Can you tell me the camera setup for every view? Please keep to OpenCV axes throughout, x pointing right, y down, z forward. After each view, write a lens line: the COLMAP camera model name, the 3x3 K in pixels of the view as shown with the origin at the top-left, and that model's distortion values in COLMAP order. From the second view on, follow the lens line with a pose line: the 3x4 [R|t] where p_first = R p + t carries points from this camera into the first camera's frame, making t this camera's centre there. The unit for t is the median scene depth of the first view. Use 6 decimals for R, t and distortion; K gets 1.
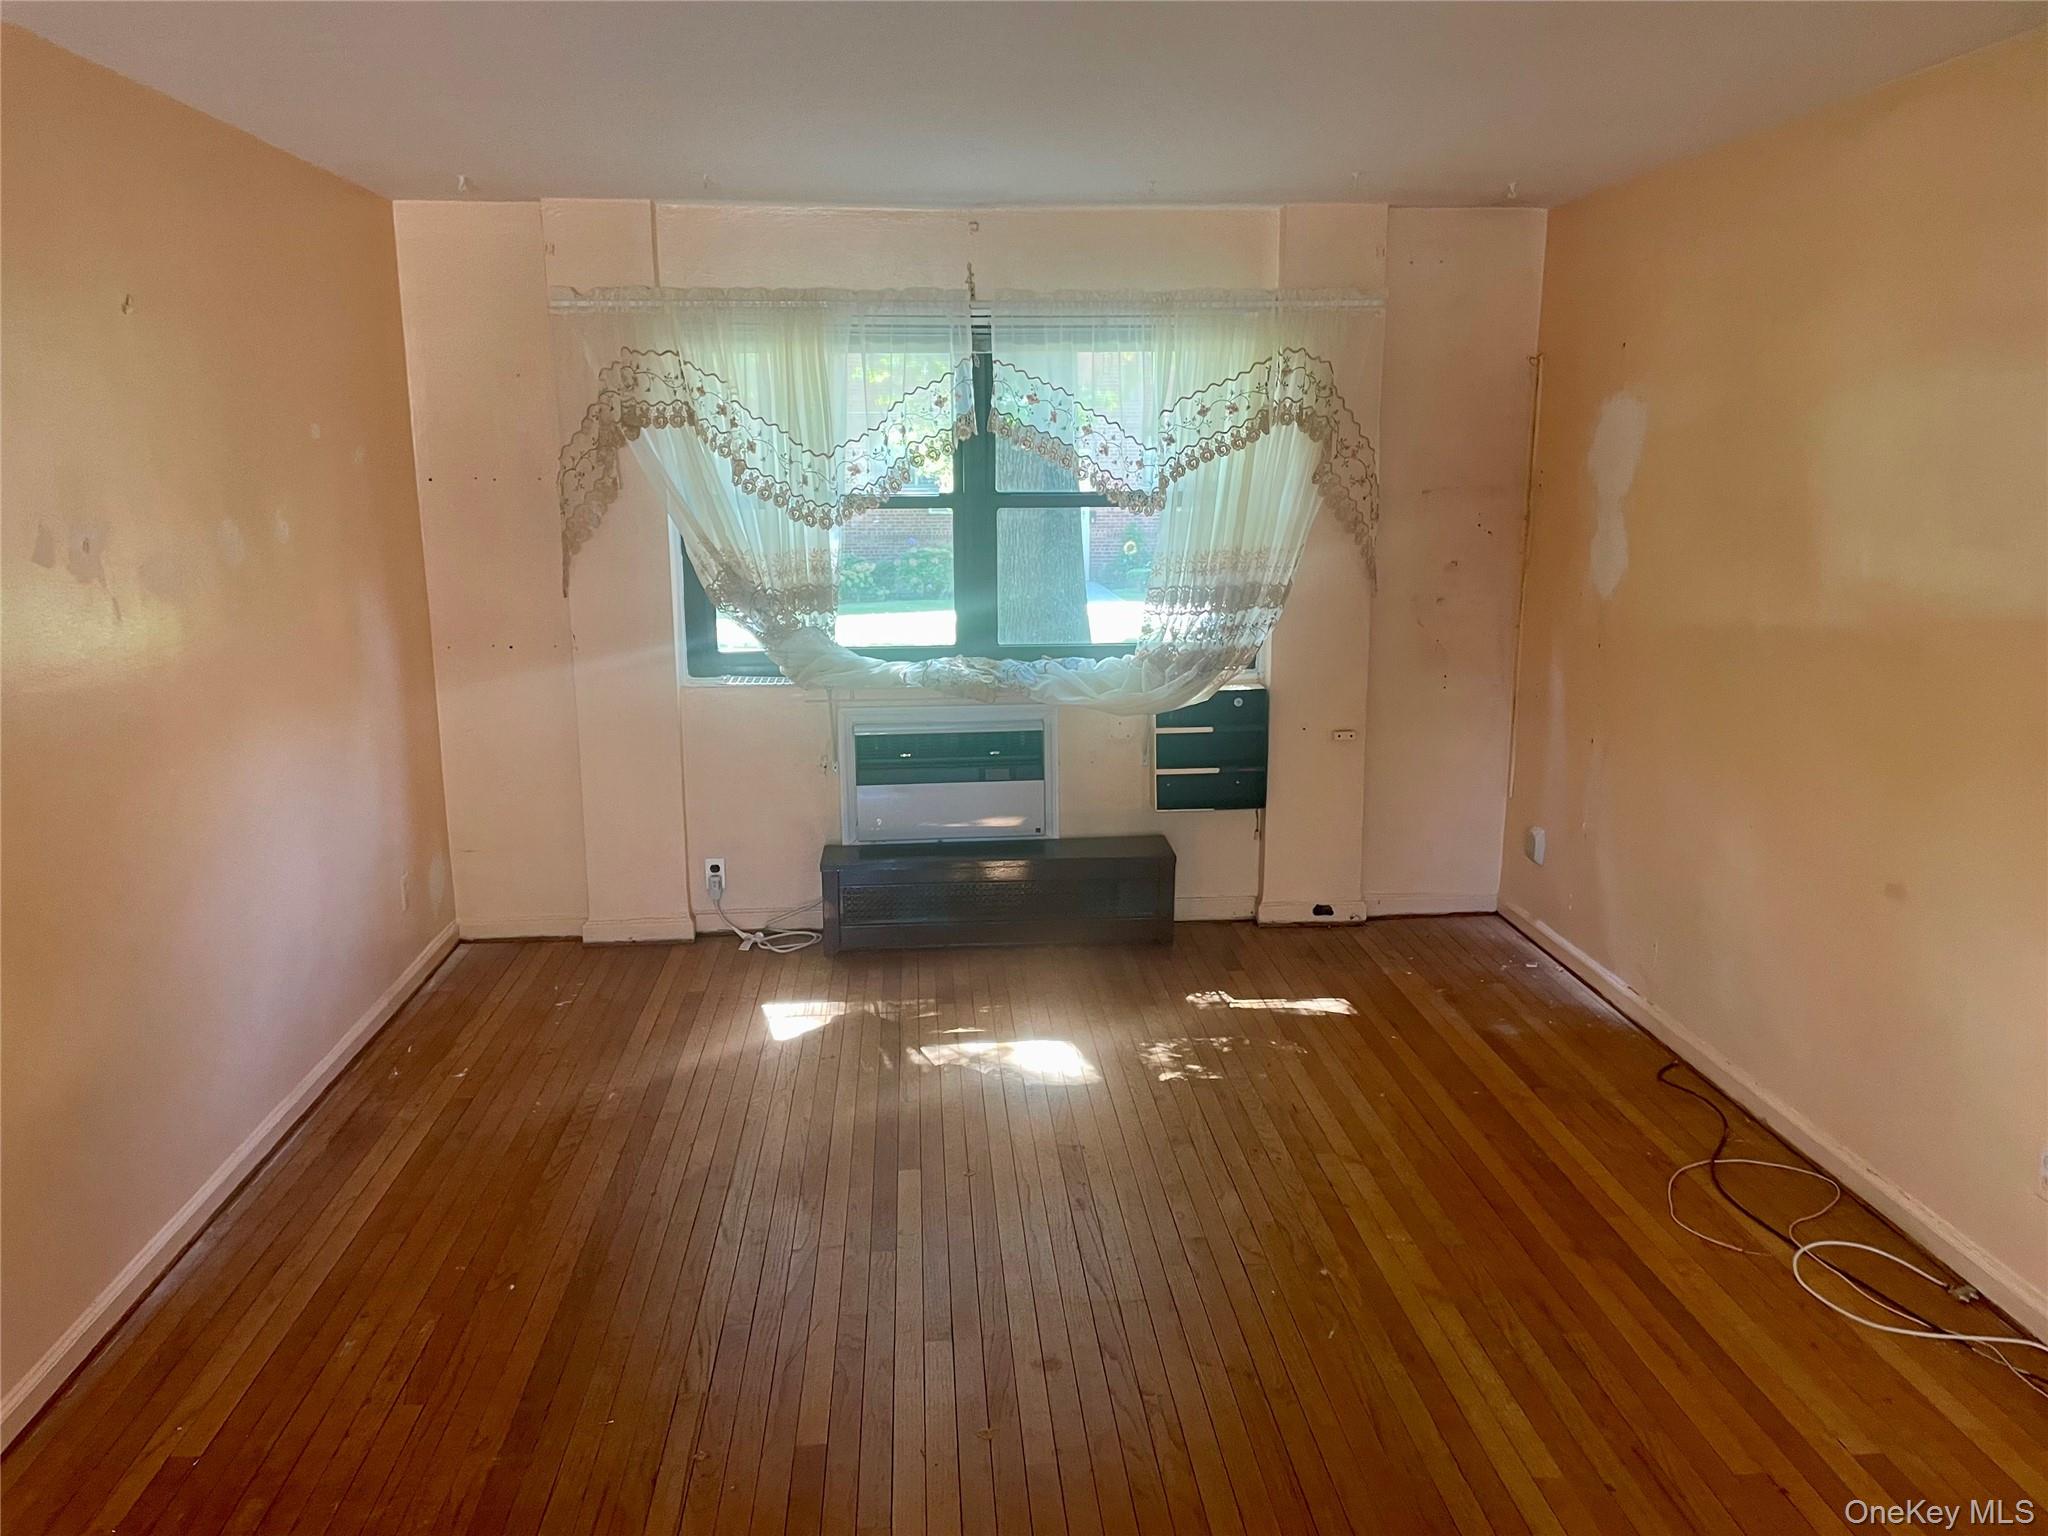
lens RADIAL K [[1551.2, 0, 1024.0], [0, 1551.2, 768.0], [0, 0, 1]] dist [0.117399, -0.166088]
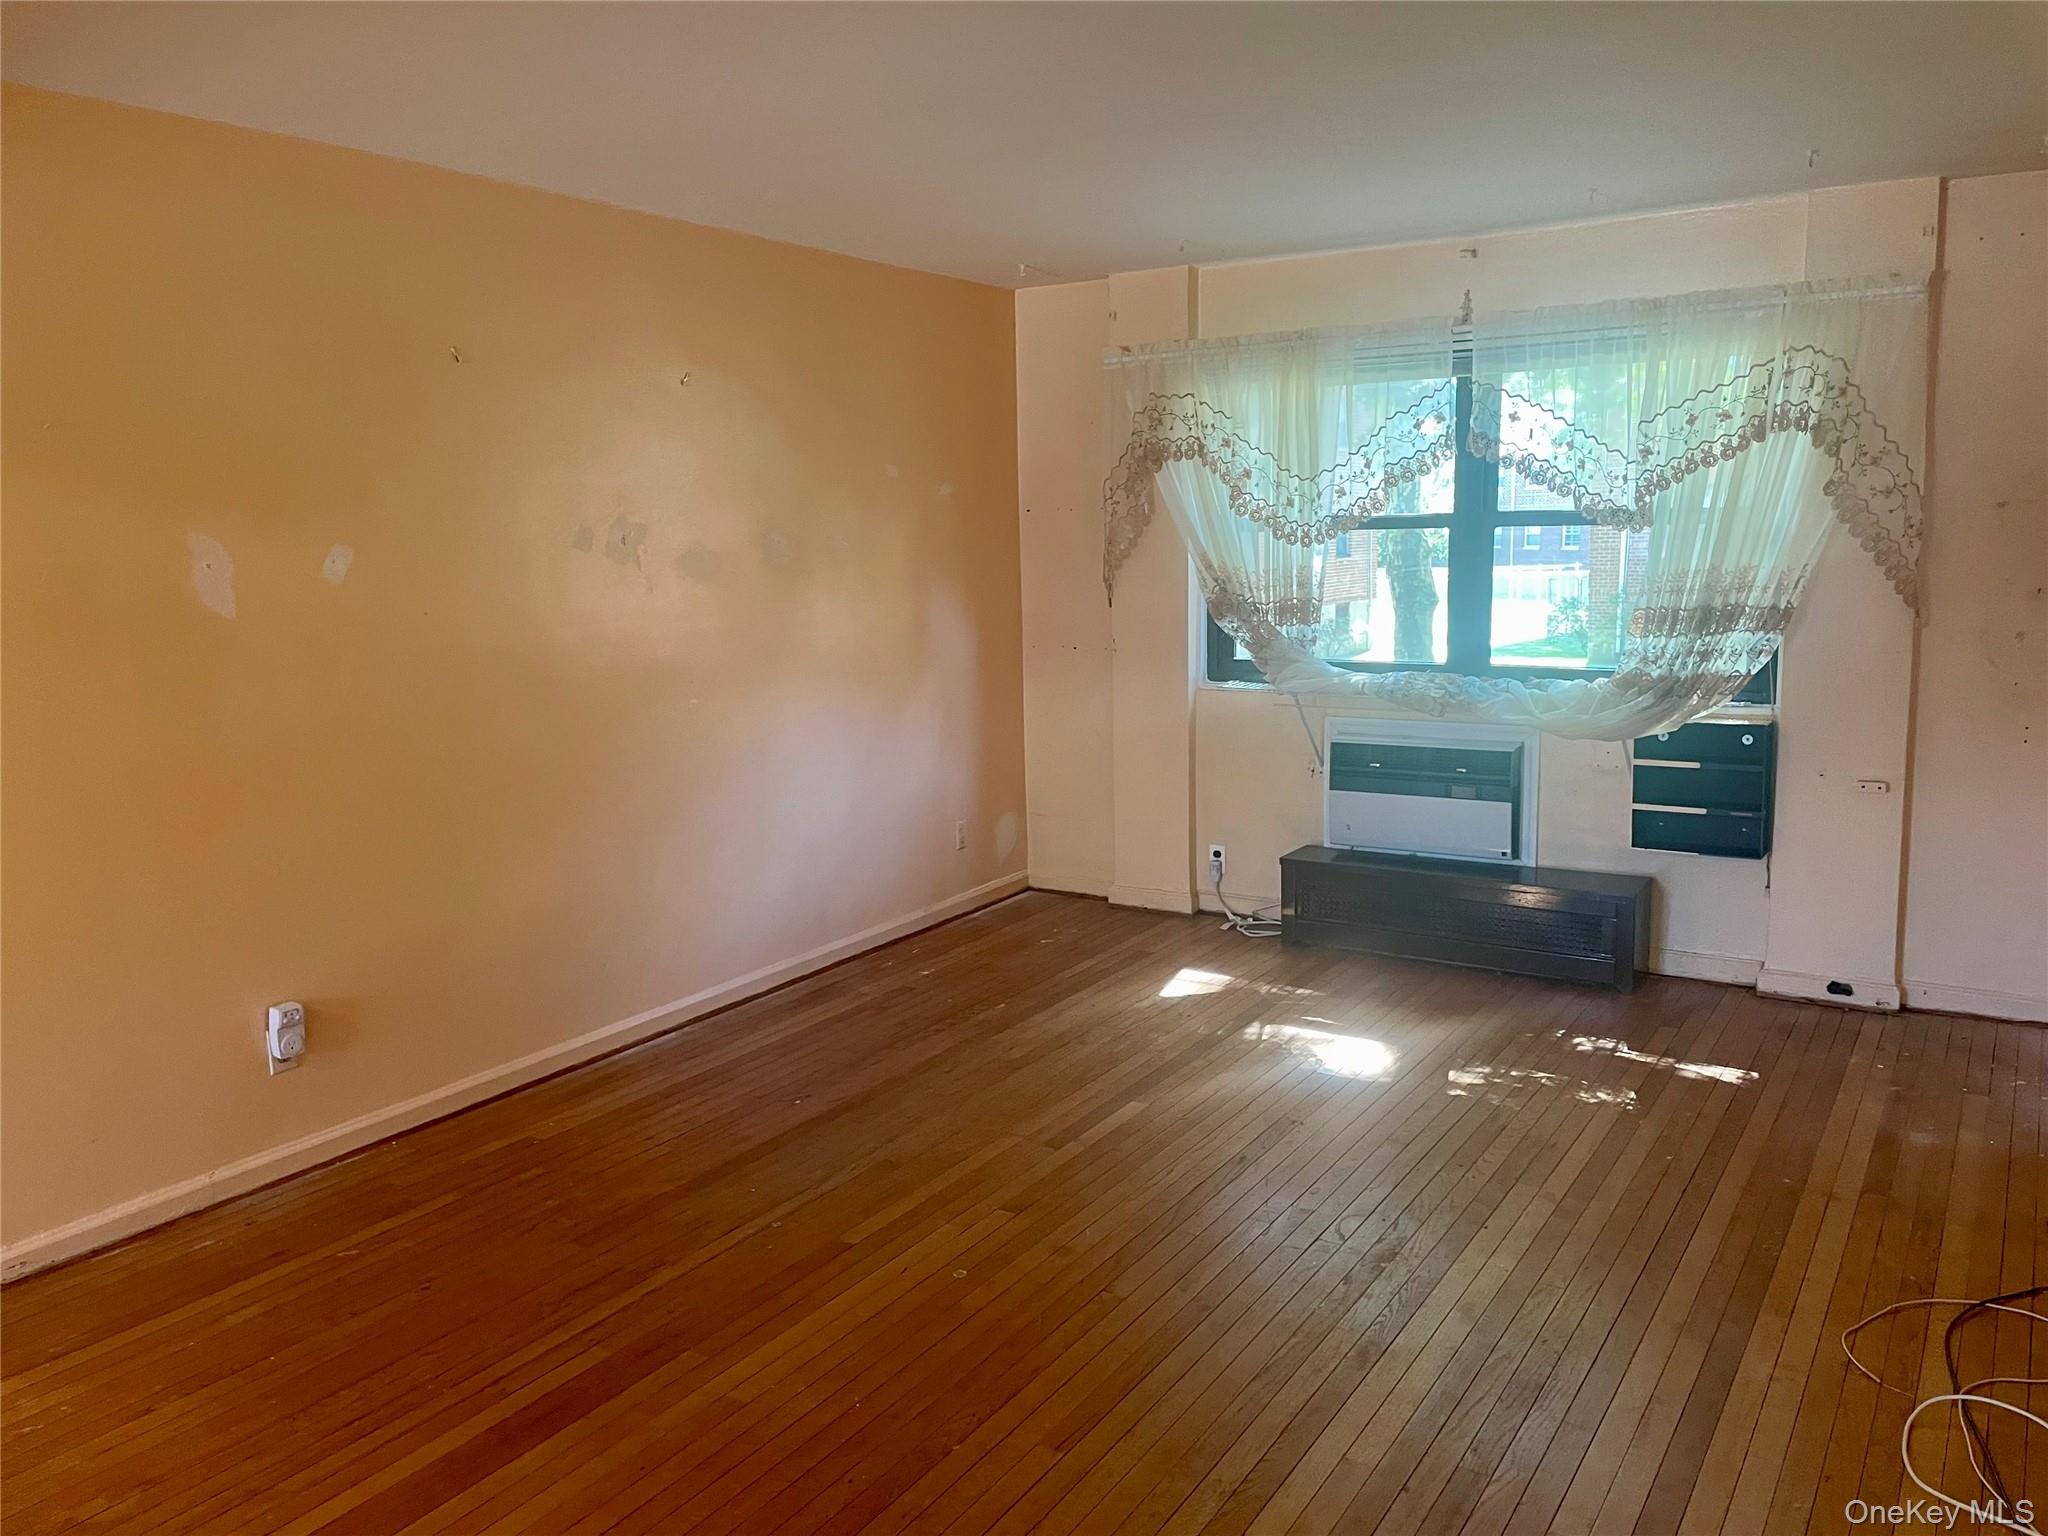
lens RADIAL K [[1566.3, 0, 1031.2], [0, 1566.3, 750.4], [0, 0, 1]] dist [0.115912, -0.169845]
pose [[0.799445, 0.078059, -0.595646, 0.380078], [-0.106713, 0.994206, -0.012934, 0.021155], [0.591185, 0.073903, 0.803143, 0.020575]]
